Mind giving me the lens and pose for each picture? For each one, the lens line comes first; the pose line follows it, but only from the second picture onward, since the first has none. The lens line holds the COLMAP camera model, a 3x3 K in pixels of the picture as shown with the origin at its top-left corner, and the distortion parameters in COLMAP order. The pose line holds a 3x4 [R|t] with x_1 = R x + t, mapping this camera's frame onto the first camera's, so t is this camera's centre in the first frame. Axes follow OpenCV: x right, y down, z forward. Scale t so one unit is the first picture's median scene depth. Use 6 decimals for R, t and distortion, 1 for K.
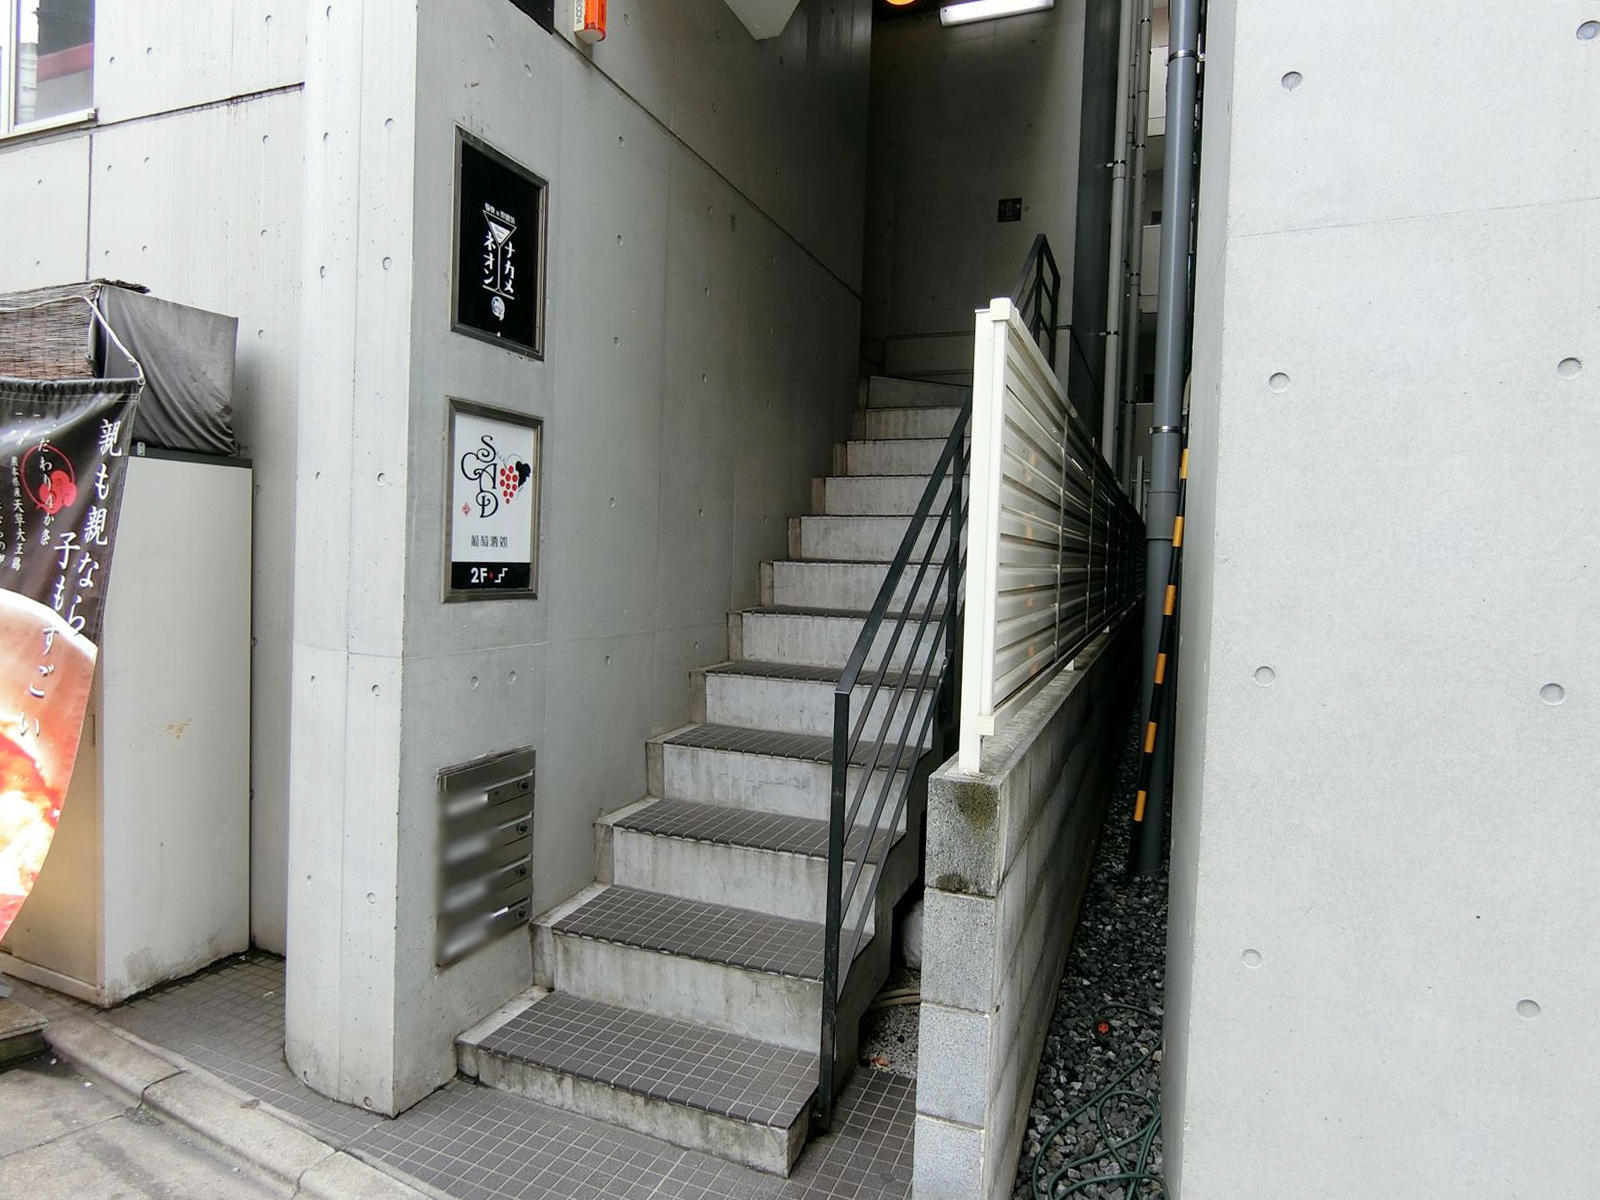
lens RADIAL K [[912.4, 0, 811.4], [0, 912.4, 596.0], [0, 0, 1]] dist [-0.013402, 0.000351]
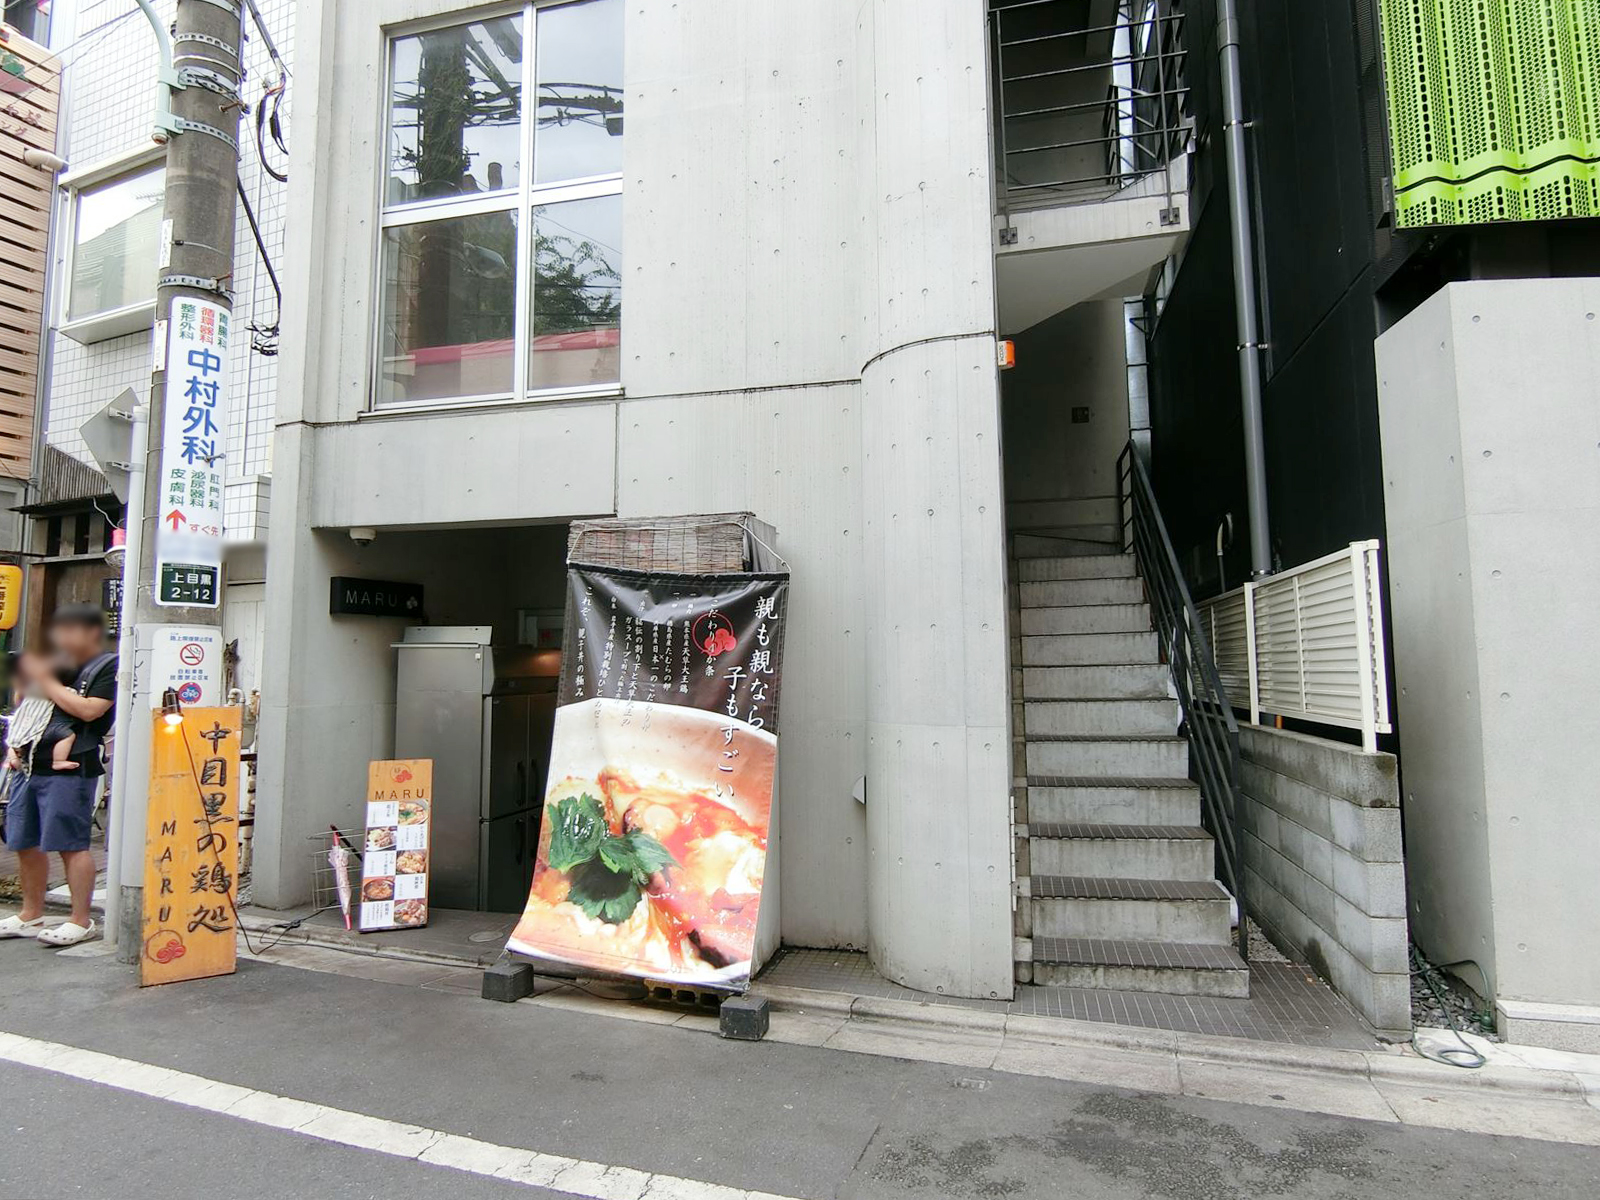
lens RADIAL K [[912.4, 0, 784.5], [0, 912.4, 597.5], [0, 0, 1]] dist [-0.013402, 0.000351]
pose [[0.988182, -0.037001, 0.148750, -0.974529], [0.055189, 0.991230, -0.120069, 0.006893], [-0.143002, 0.126860, 0.981558, -0.621343]]
